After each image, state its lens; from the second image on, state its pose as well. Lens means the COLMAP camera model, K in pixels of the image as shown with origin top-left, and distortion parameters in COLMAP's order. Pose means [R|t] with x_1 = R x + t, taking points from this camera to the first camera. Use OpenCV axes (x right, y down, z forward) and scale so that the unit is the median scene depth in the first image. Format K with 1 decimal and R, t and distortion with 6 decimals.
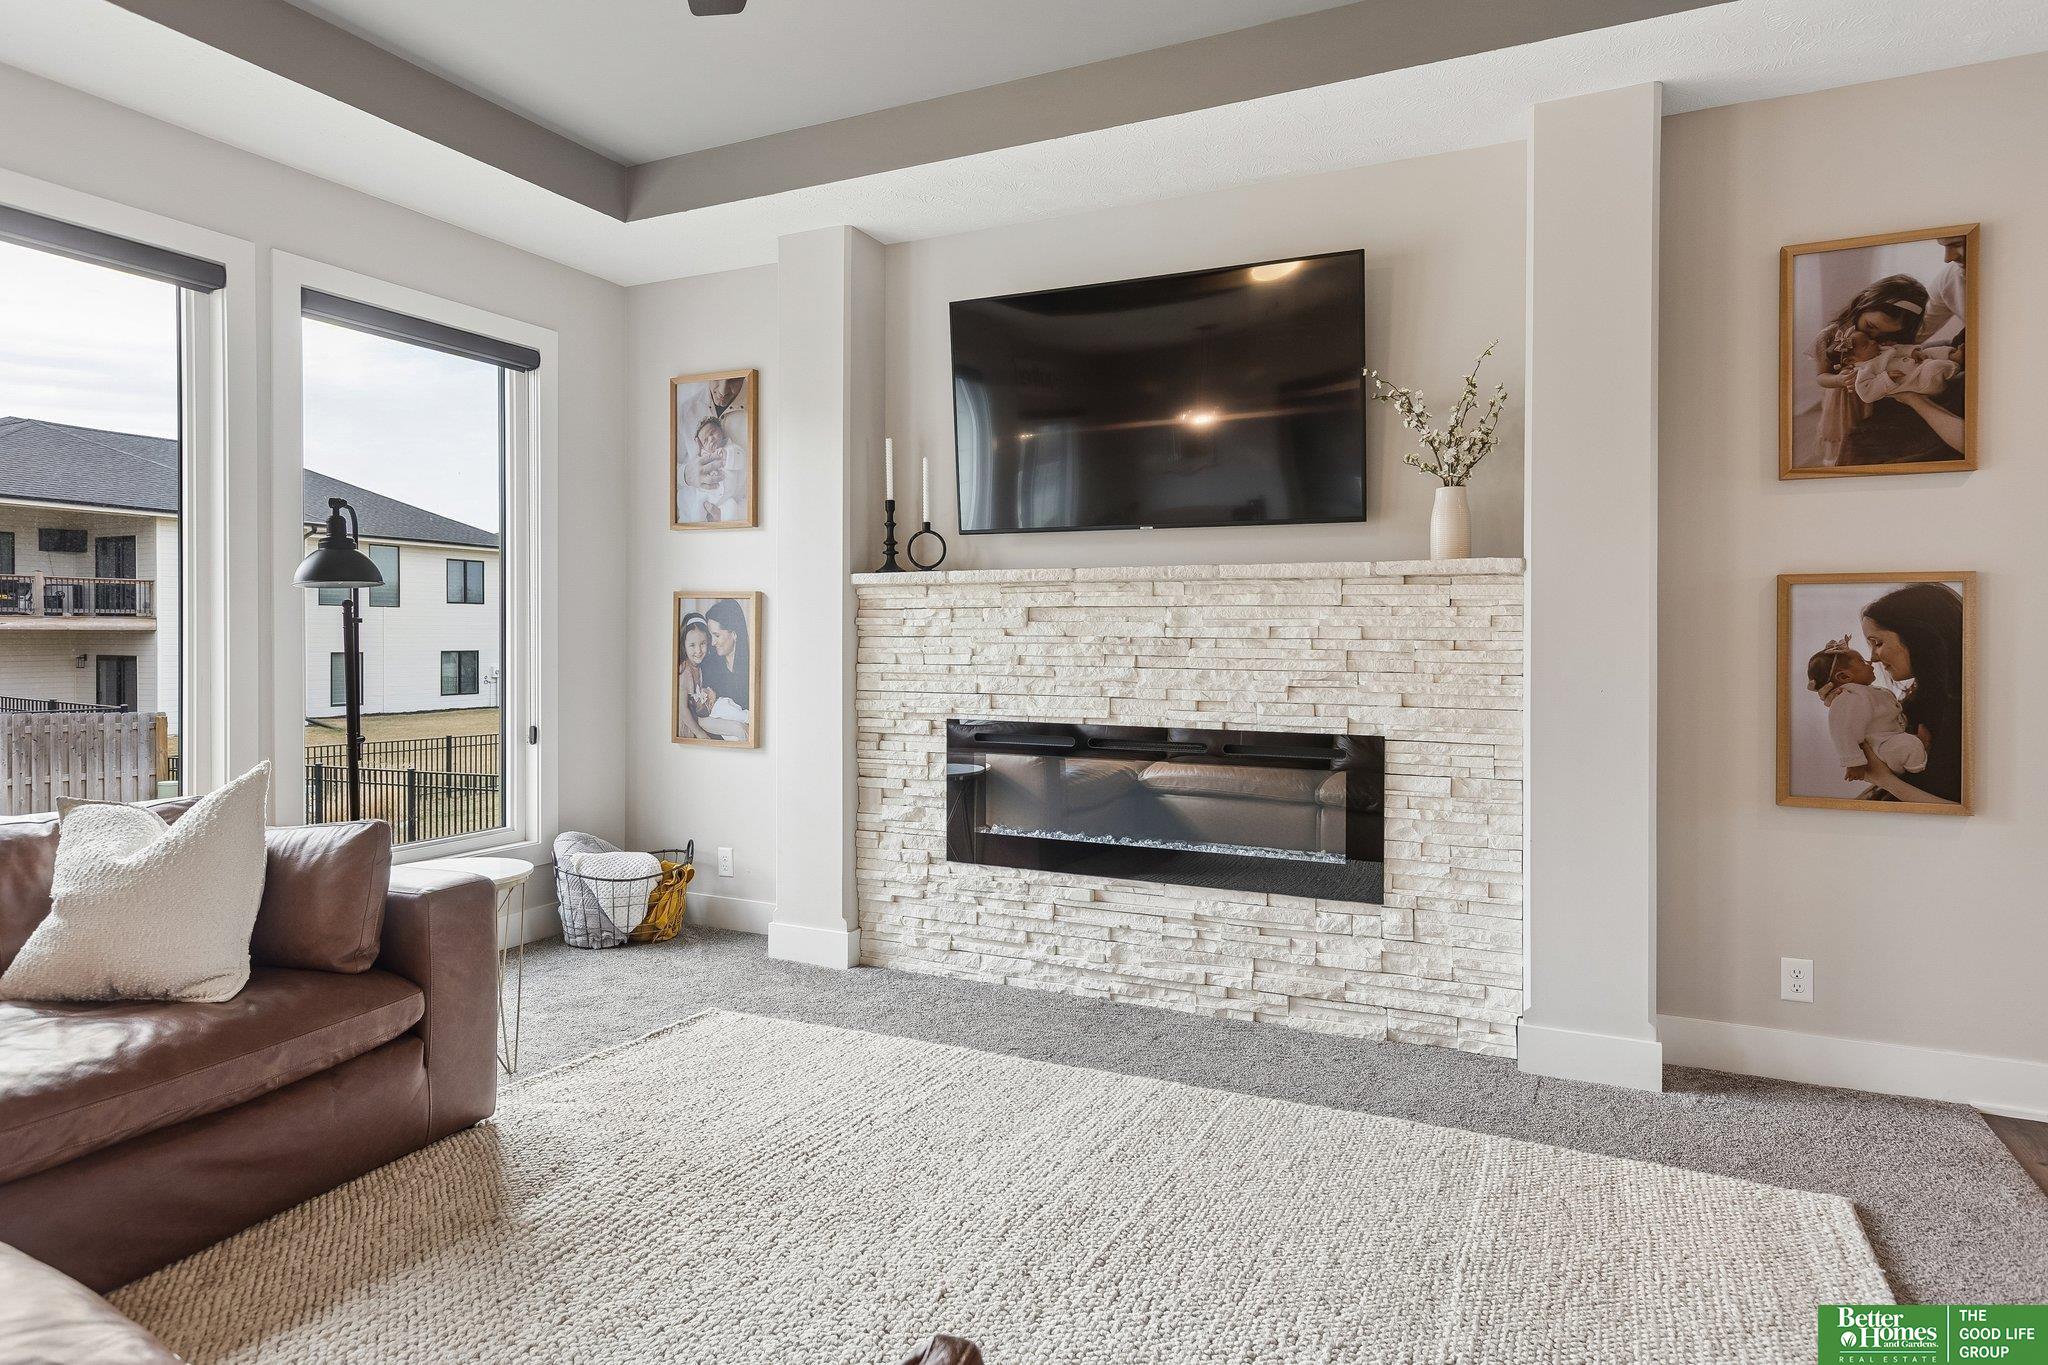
lens RADIAL K [[1170.2, 0, 1025.0], [0, 1170.2, 651.7], [0, 0, 1]] dist [0.007186, -0.001455]
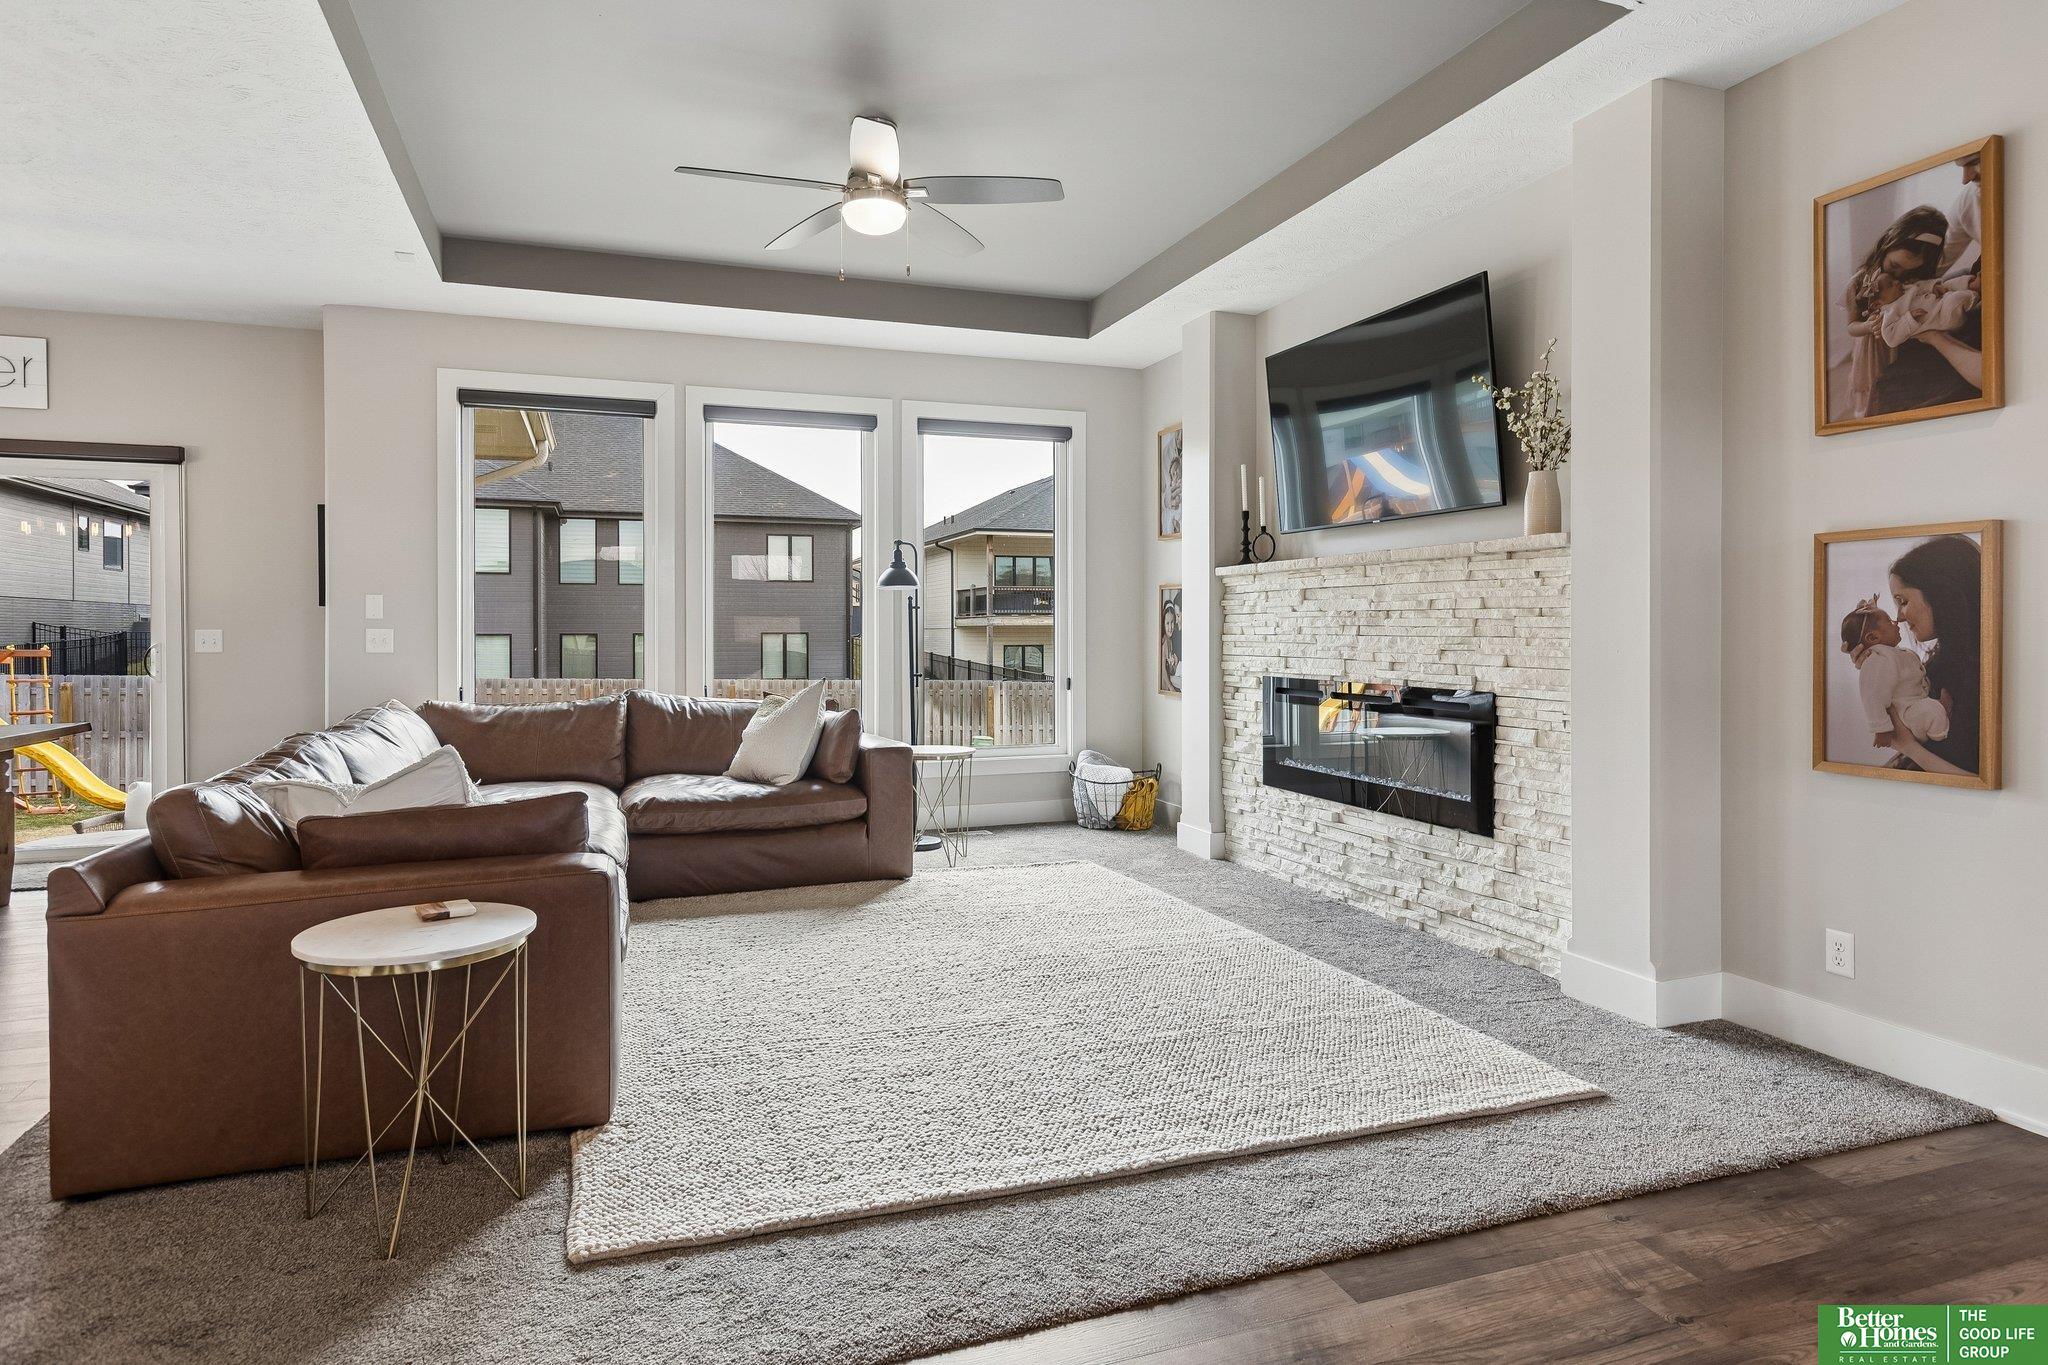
lens RADIAL K [[1170.2, 0, 1025.0], [0, 1170.2, 651.7], [0, 0, 1]] dist [0.007186, -0.001455]
pose [[0.712802, 0.009337, -0.701303, 0.787859], [-0.006503, 0.999956, 0.006704, 0.027597], [0.701335, -0.000218, 0.712831, -0.144528]]
